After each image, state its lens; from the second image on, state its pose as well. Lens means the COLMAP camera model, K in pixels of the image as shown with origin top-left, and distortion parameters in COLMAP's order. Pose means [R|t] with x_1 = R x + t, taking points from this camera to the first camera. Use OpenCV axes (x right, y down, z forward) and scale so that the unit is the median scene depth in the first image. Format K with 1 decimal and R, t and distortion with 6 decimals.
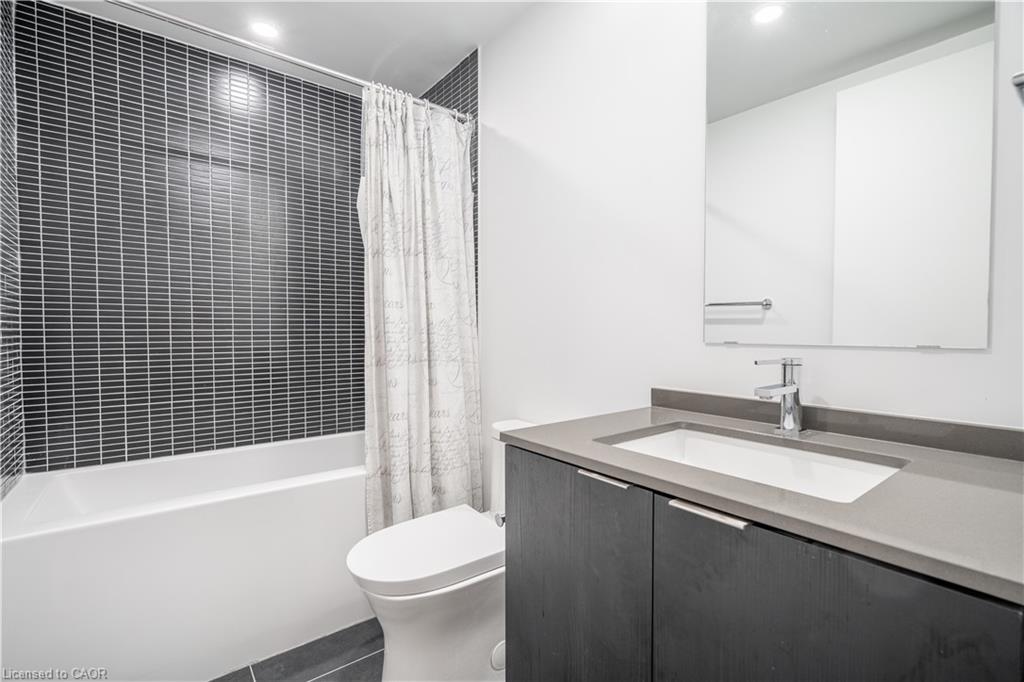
lens RADIAL K [[467.6, 0, 512.0], [0, 467.6, 341.0], [0, 0, 1]] dist [-0.000687, 0.000653]
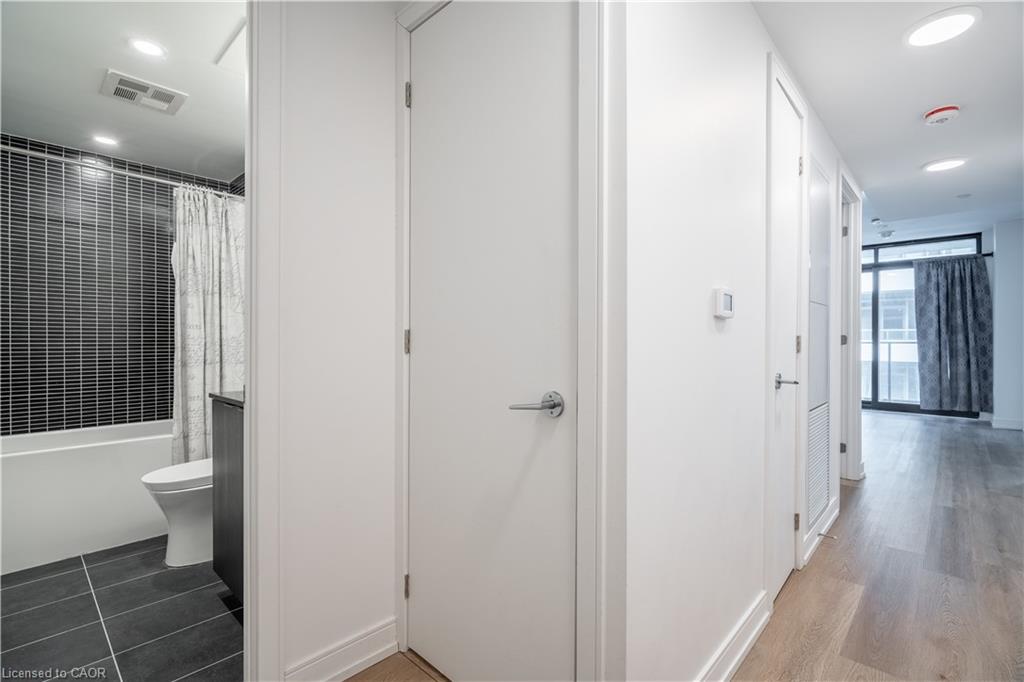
lens RADIAL K [[470.9, 0, 512.0], [0, 470.9, 341.0], [0, 0, 1]] dist [-0.000306, 0.000626]
pose [[0.987730, -0.002184, 0.156153, 0.511272], [0.005988, 0.999696, -0.023898, 0.012257], [-0.156053, 0.024540, 0.987444, -0.662934]]
